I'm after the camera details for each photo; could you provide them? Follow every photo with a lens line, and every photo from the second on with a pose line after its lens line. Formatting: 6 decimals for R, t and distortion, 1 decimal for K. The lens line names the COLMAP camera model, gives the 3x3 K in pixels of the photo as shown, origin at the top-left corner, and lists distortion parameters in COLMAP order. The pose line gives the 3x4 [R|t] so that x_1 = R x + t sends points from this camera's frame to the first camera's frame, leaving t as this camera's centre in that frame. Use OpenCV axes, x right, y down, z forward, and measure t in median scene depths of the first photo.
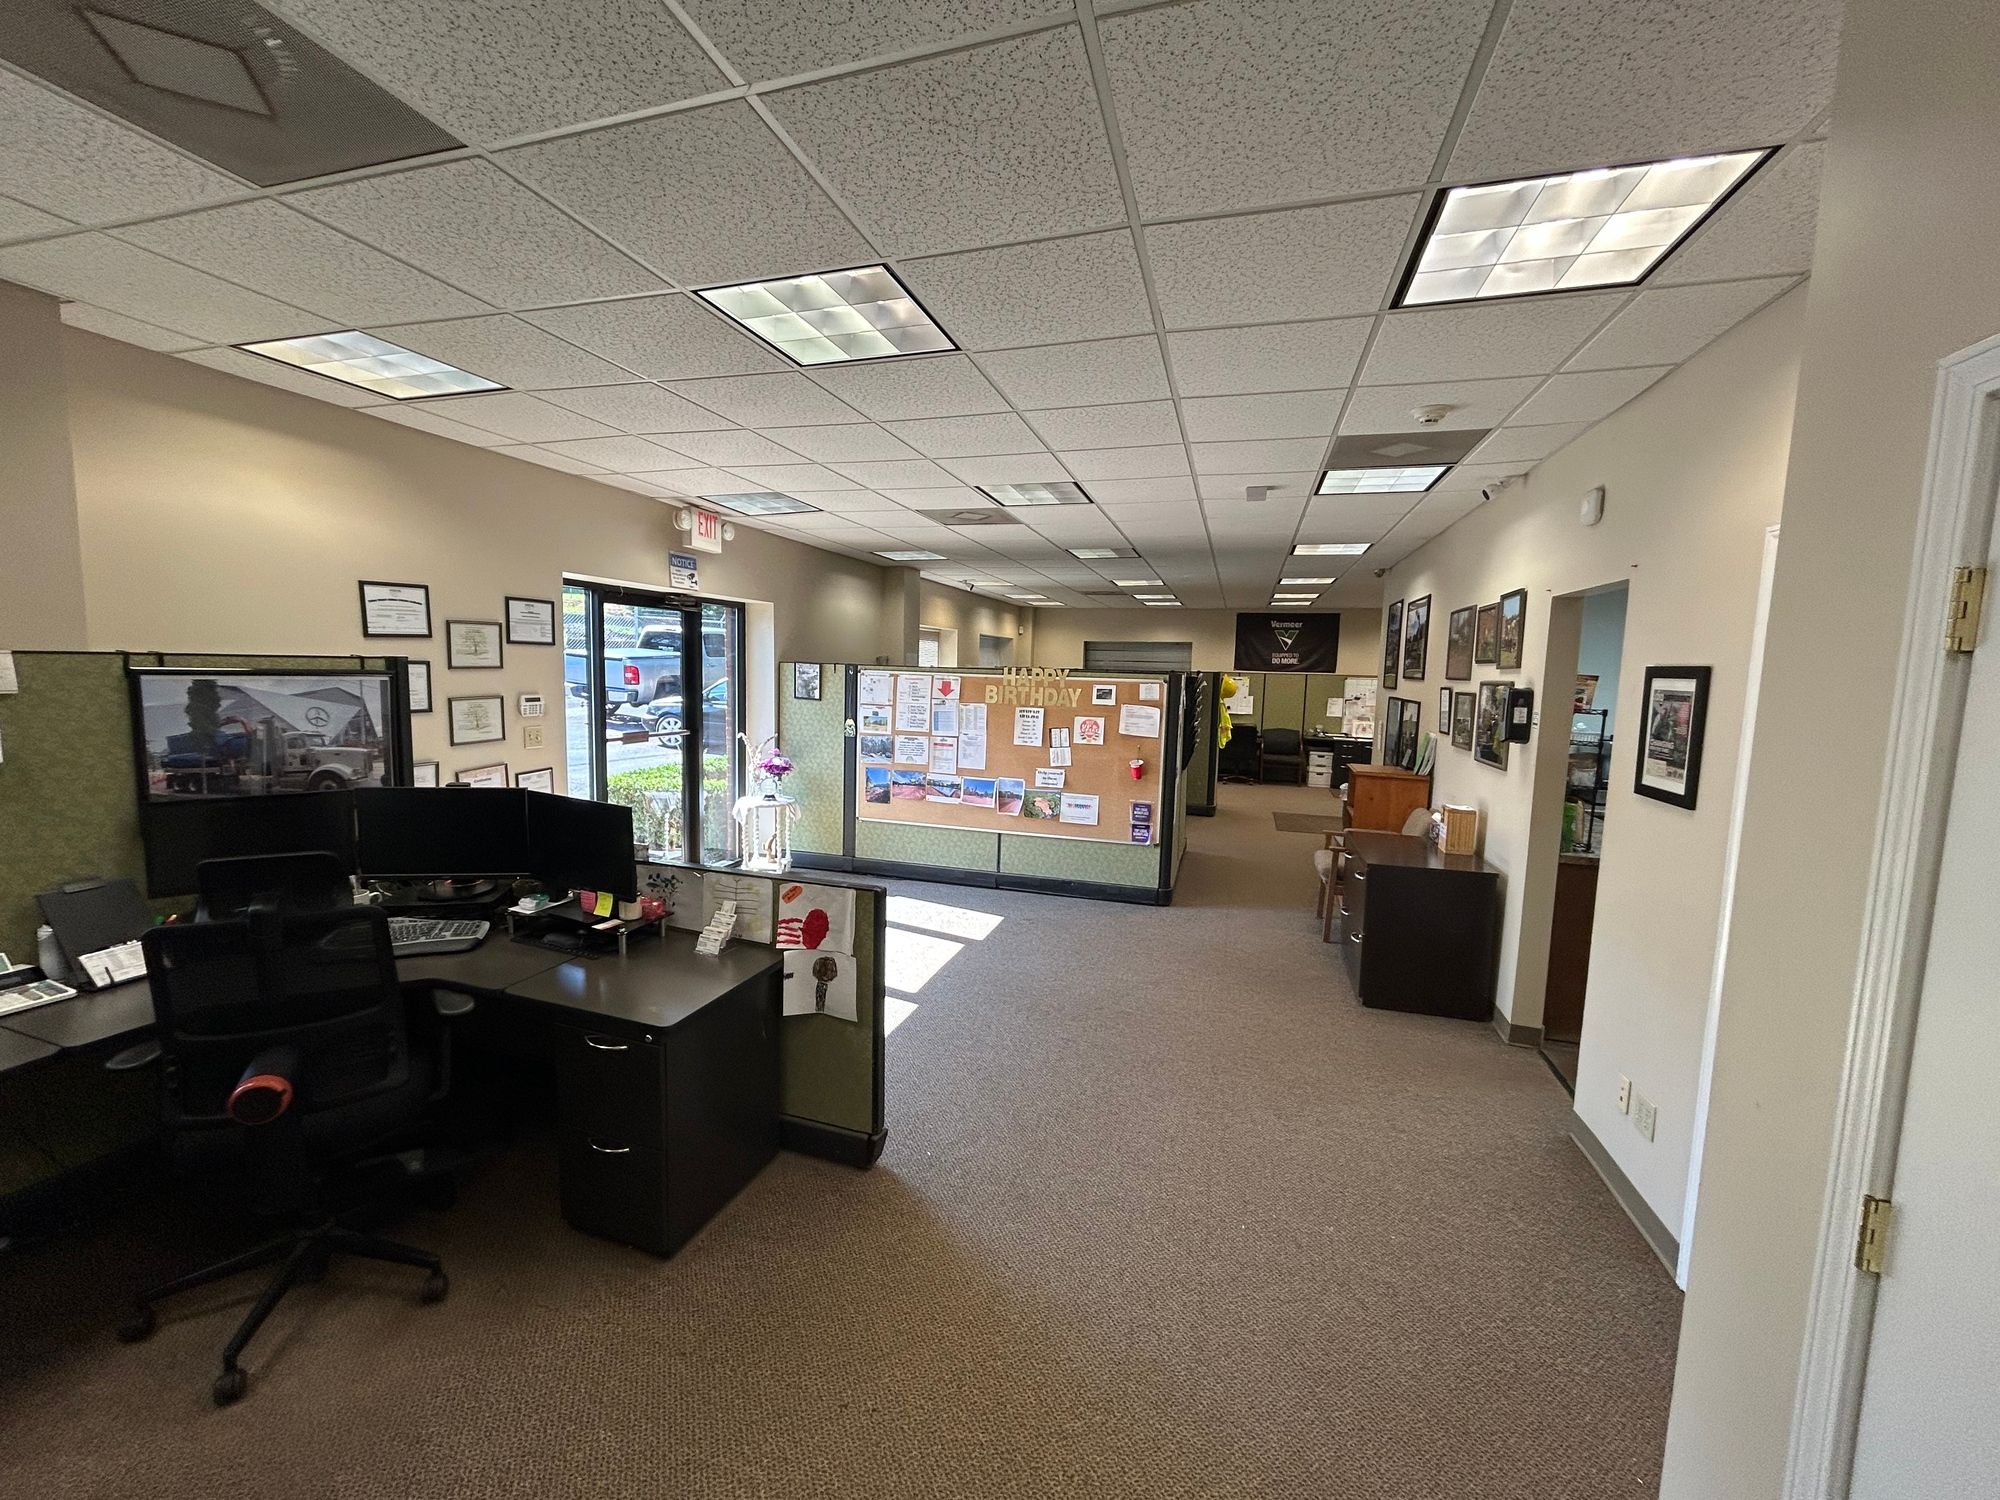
lens RADIAL K [[808.9, 0, 993.6], [0, 808.9, 748.1], [0, 0, 1]] dist [0.004116, 0.000139]
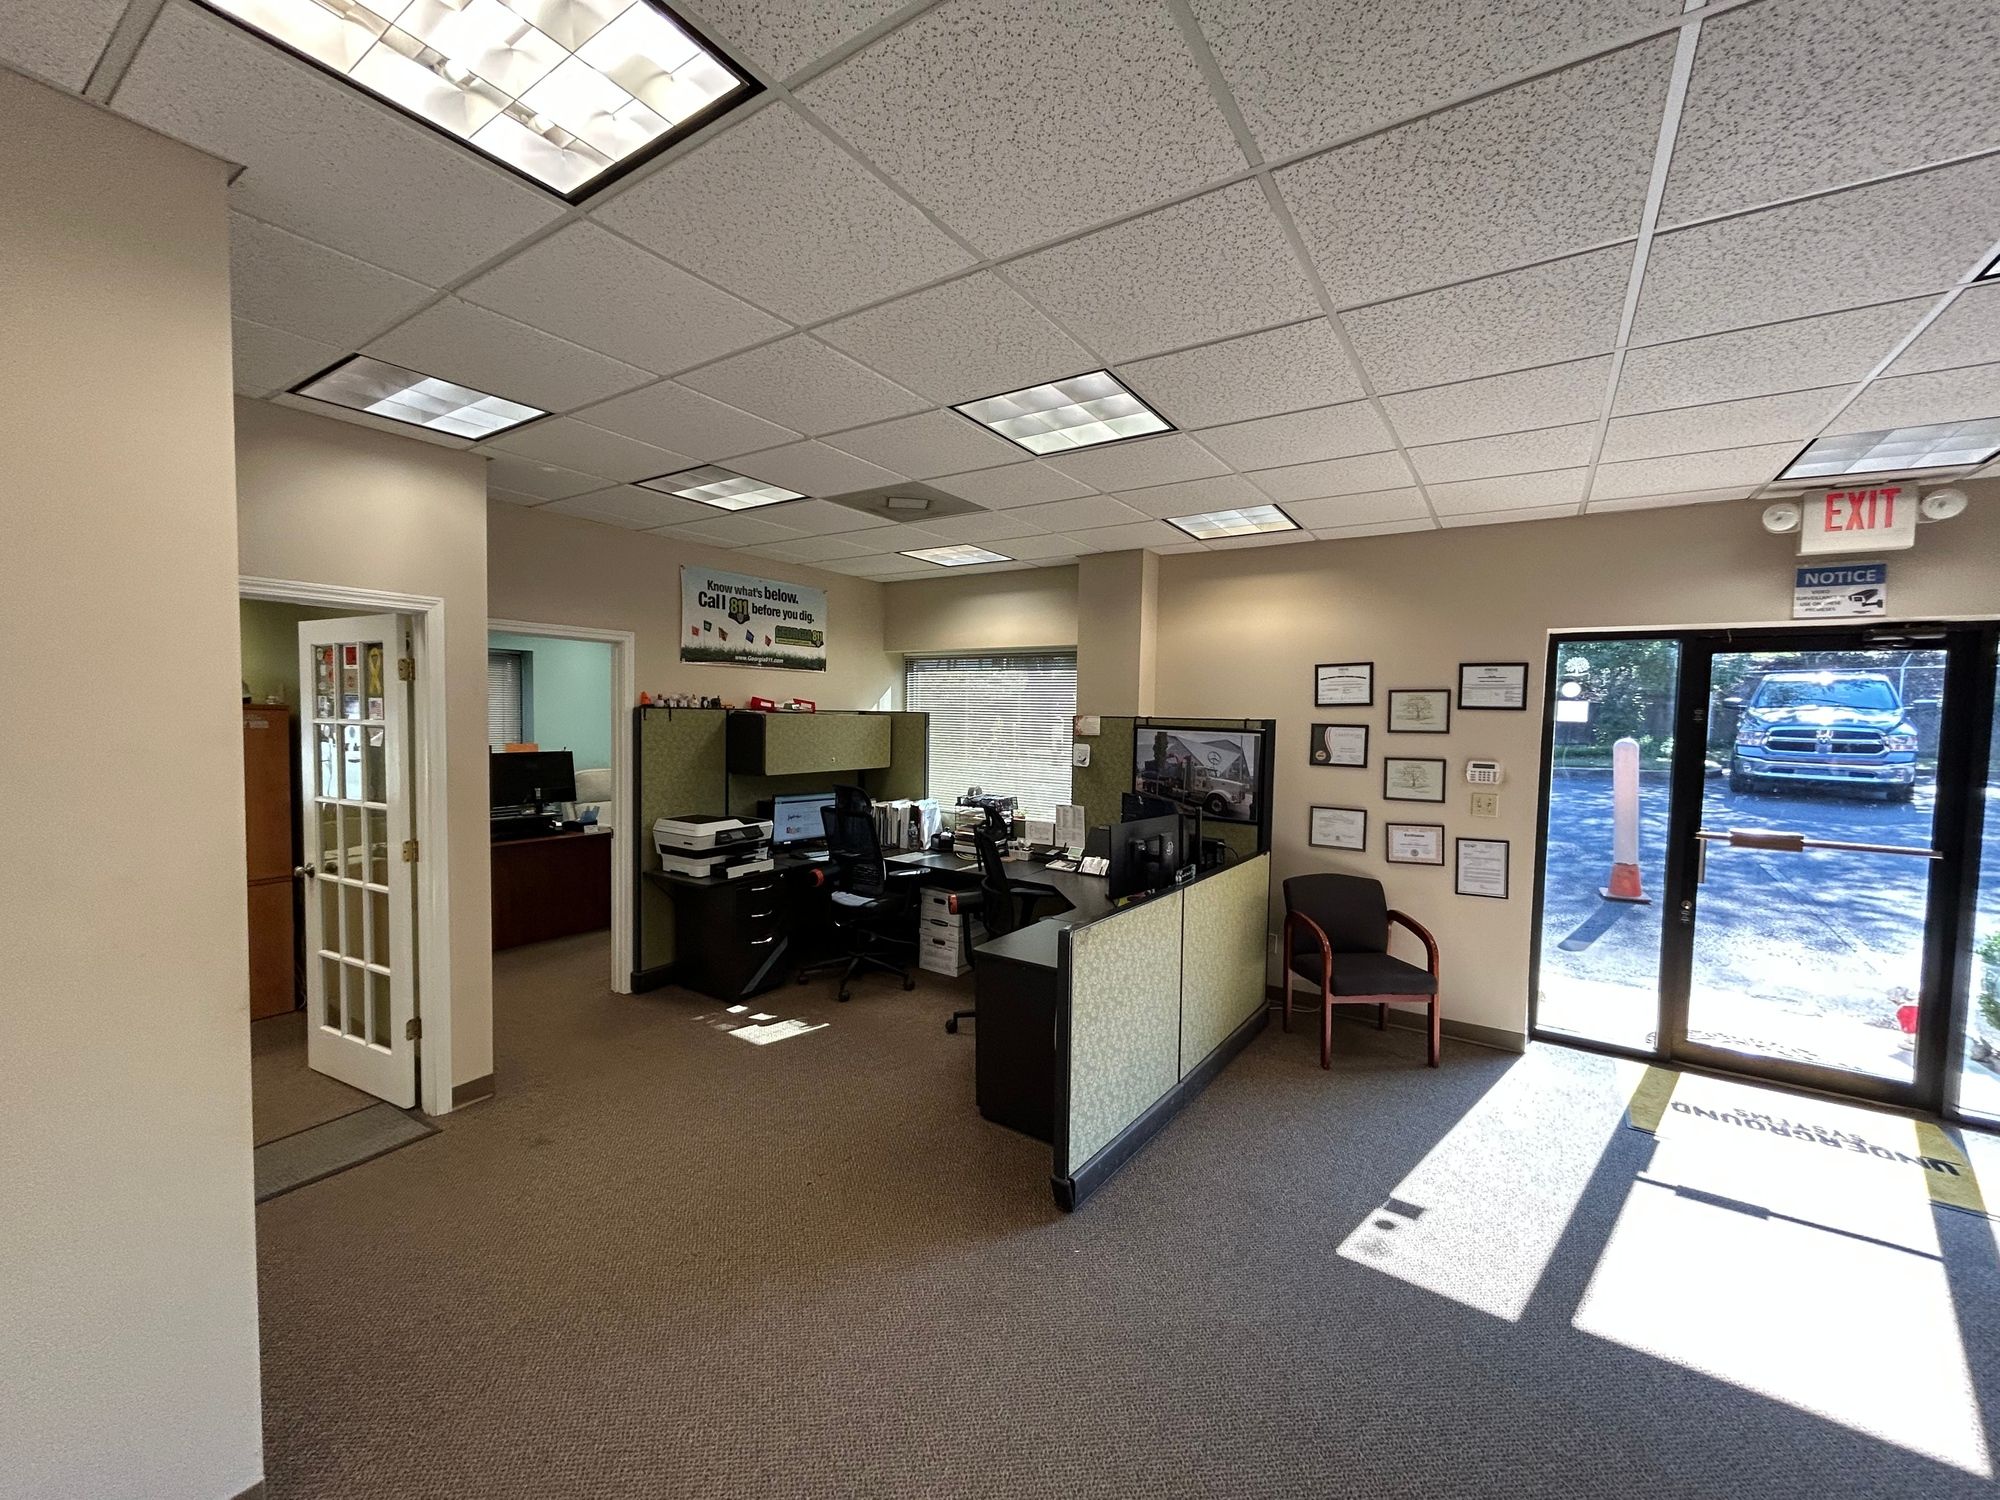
lens RADIAL K [[808.9, 0, 1009.8], [0, 808.9, 755.3], [0, 0, 1]] dist [0.004116, 0.000139]
pose [[-0.278382, 0.025542, -0.960131, 0.647081], [-0.123073, 0.990457, 0.062032, -0.078259], [0.952553, 0.135435, -0.272582, 0.896660]]
